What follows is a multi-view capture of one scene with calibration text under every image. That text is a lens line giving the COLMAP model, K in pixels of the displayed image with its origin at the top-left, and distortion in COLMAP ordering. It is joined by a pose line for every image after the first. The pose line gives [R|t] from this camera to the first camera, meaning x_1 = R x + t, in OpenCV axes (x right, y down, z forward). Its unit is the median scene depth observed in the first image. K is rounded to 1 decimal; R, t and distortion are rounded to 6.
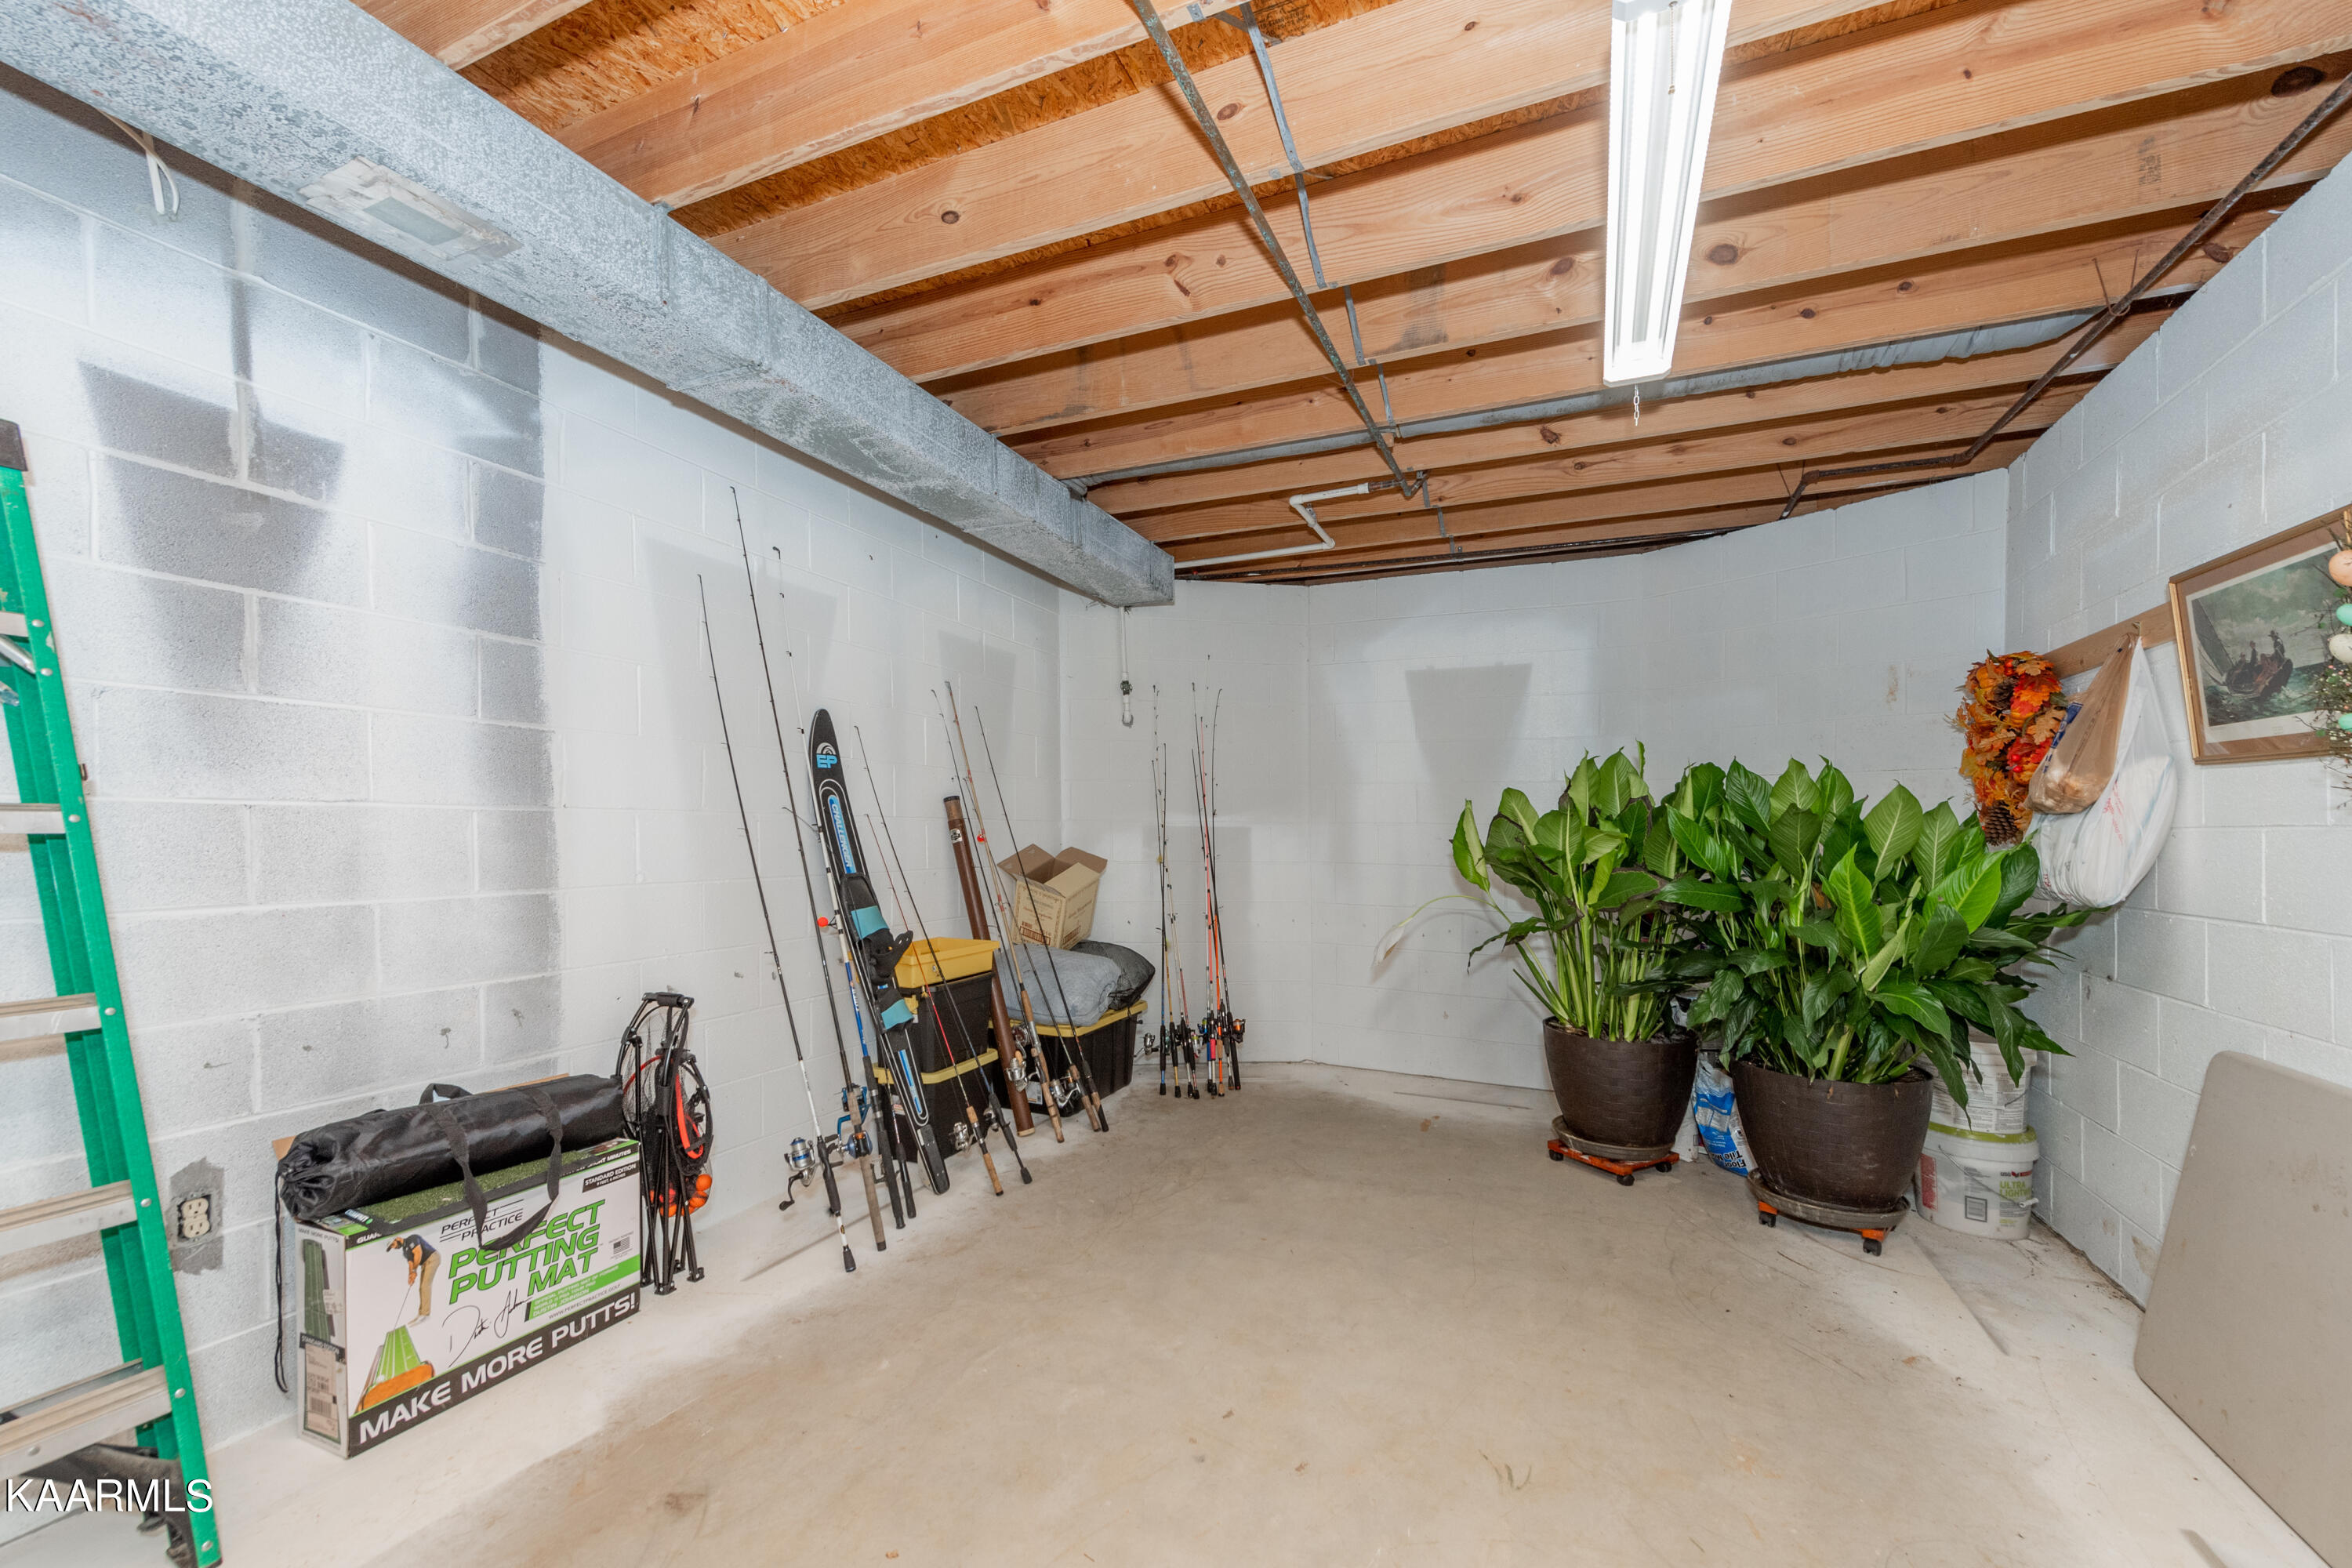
lens RADIAL K [[949.6, 0, 1176.7], [0, 949.6, 745.8], [0, 0, 1]] dist [-0.000359, -0.000227]
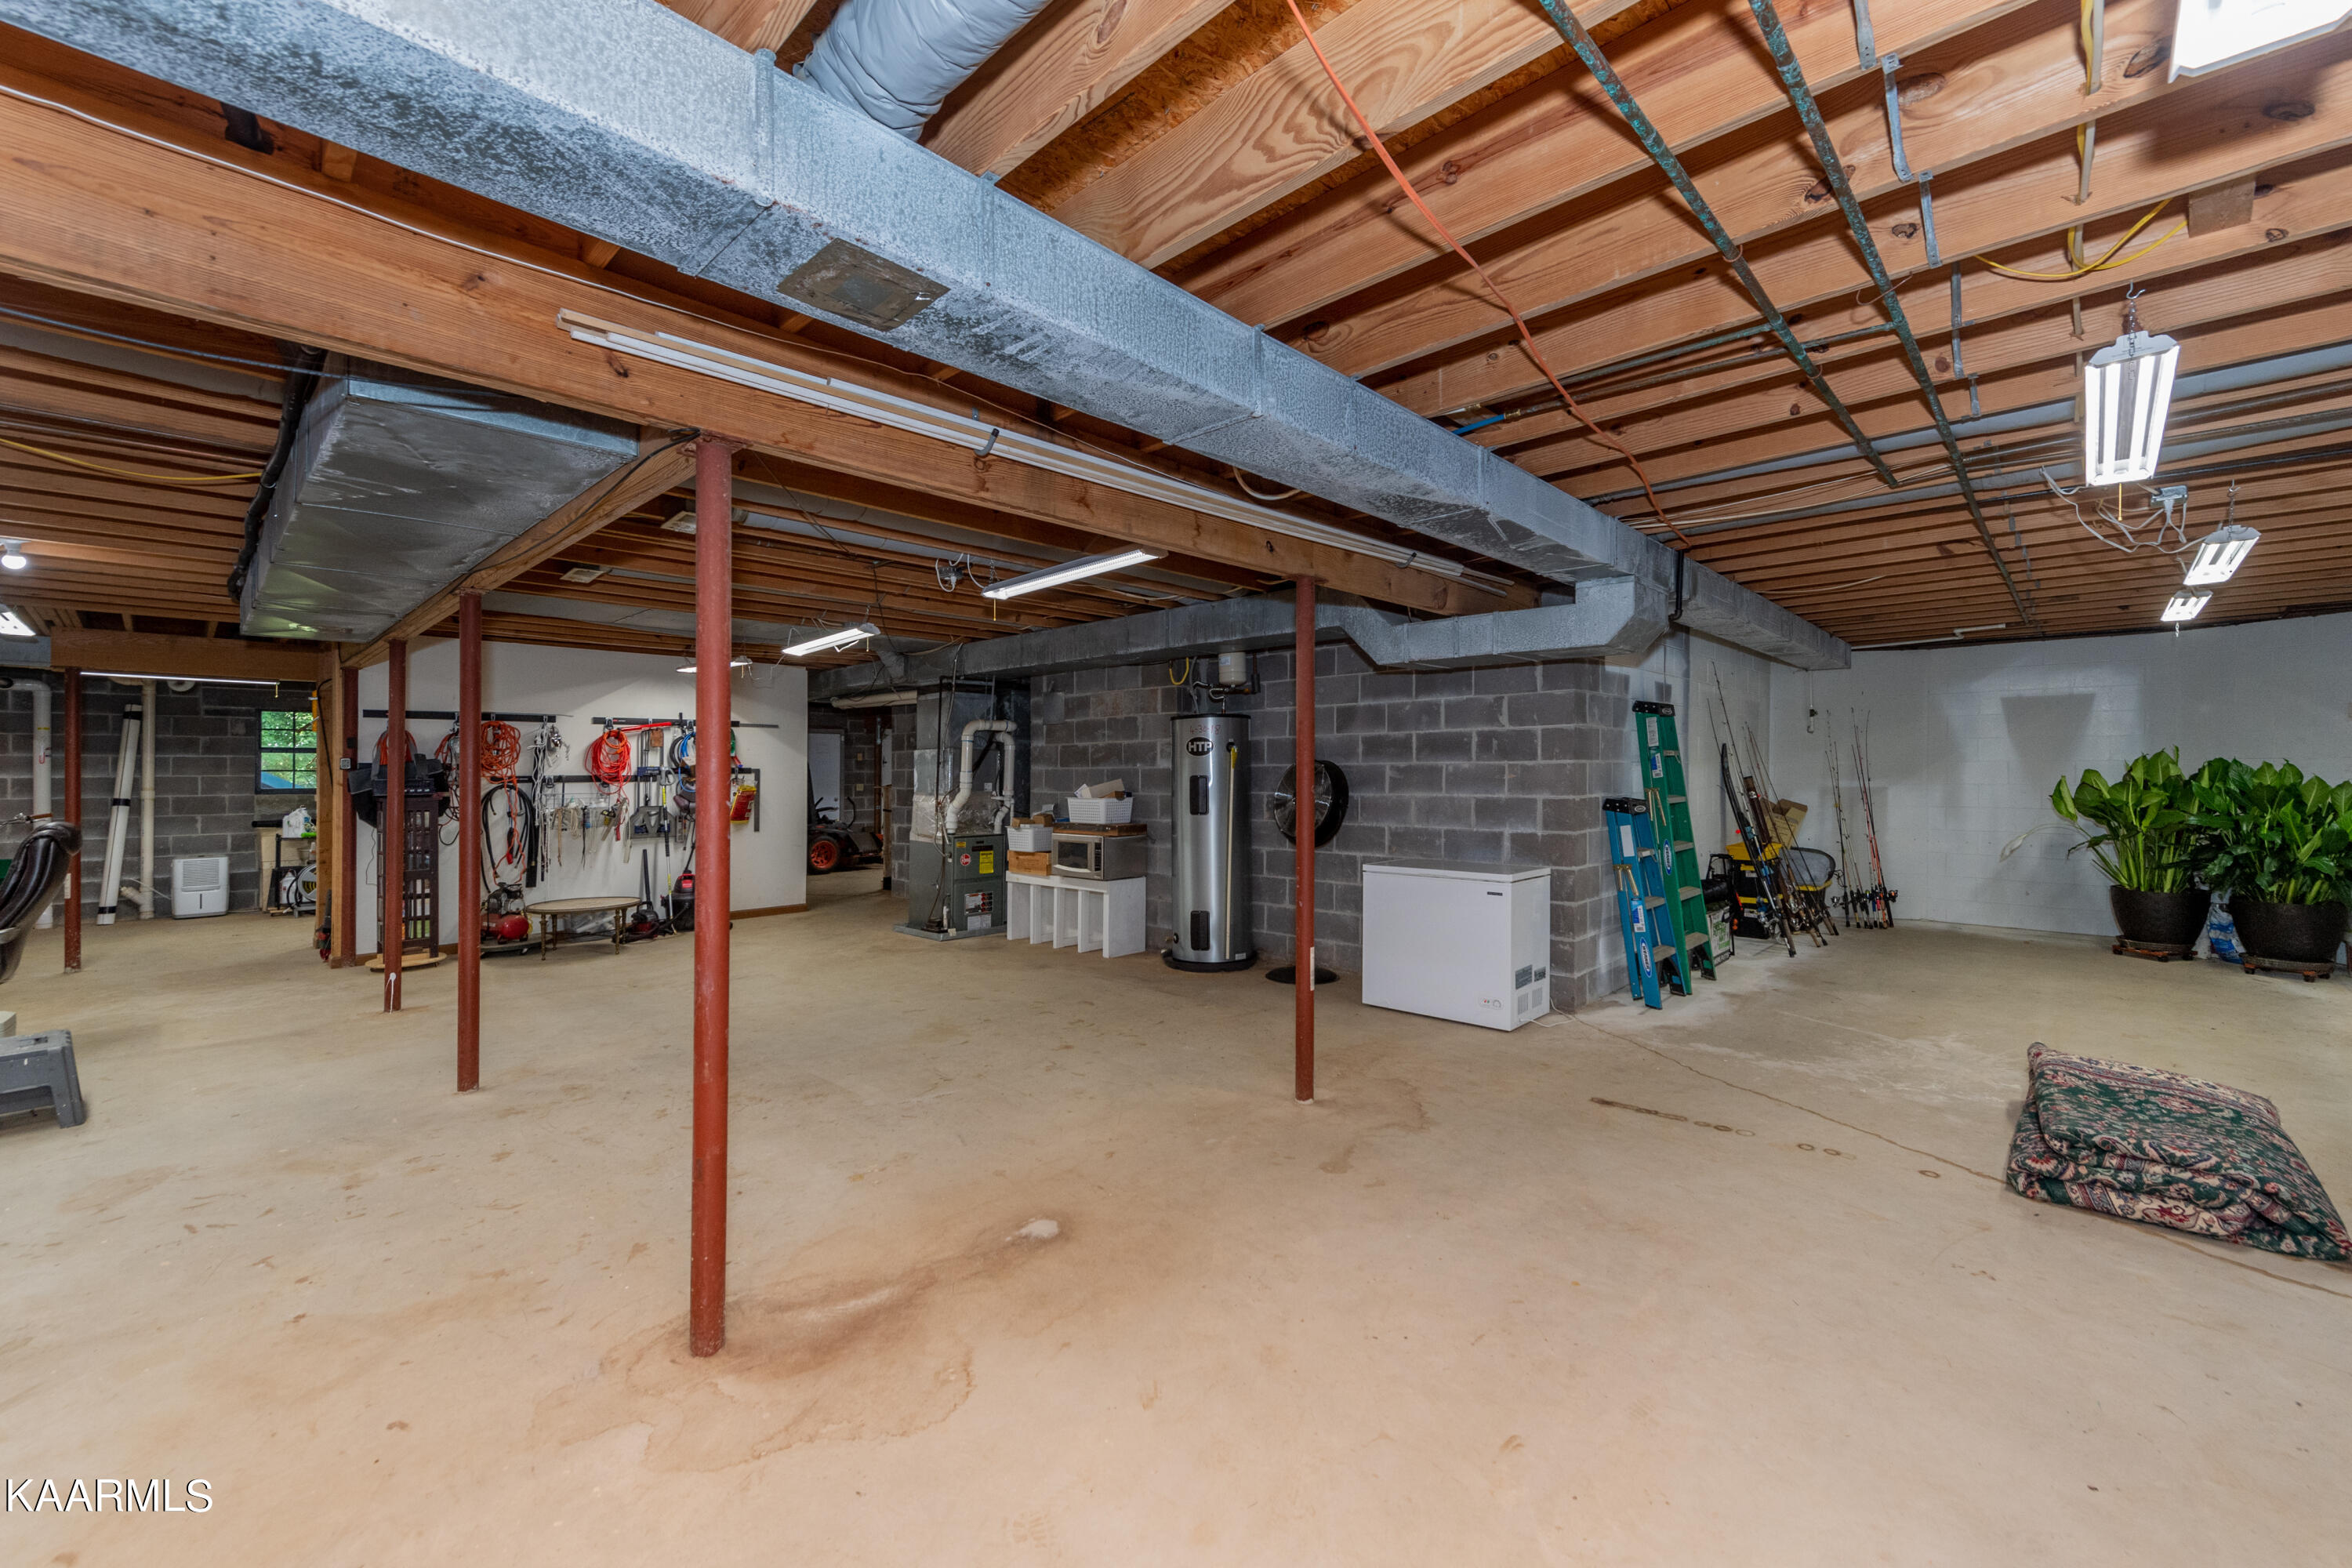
lens RADIAL K [[945.7, 0, 1228.7], [0, 945.7, 755.2], [0, 0, 1]] dist [0.019160, -0.000116]
pose [[0.948877, -0.017972, -0.315135, -0.785419], [0.039802, 0.997221, 0.062973, -0.197669], [0.313127, -0.072296, 0.946955, -1.584993]]
